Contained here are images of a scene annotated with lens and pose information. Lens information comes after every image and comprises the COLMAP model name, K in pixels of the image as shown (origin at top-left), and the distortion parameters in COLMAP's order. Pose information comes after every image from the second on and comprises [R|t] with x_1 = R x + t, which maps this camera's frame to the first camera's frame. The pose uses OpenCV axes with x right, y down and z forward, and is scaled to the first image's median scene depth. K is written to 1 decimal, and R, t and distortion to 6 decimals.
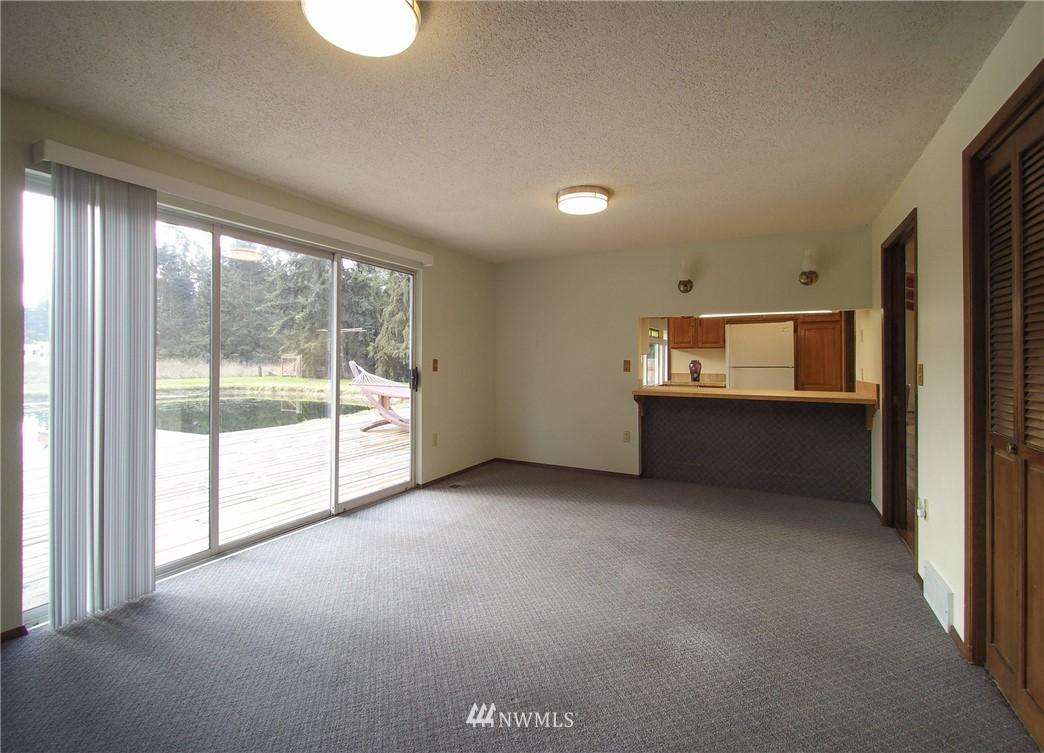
lens RADIAL K [[469.9, 0, 512.4], [0, 469.9, 349.6], [0, 0, 1]] dist [0.029548, -0.015157]
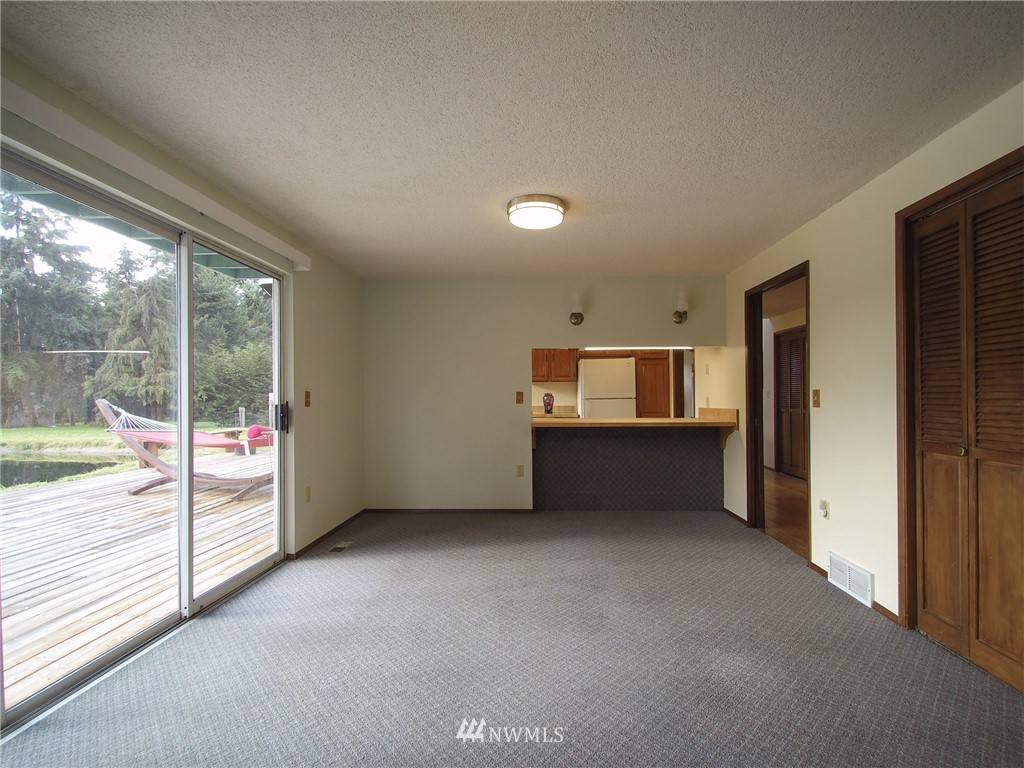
lens RADIAL K [[474.5, 0, 515.0], [0, 474.5, 390.1], [0, 0, 1]] dist [0.038985, -0.023257]
pose [[0.897371, -0.002918, 0.441268, -0.210562], [0.000283, 0.999982, 0.006035, 0.013932], [-0.441278, -0.005291, 0.897355, 0.138674]]
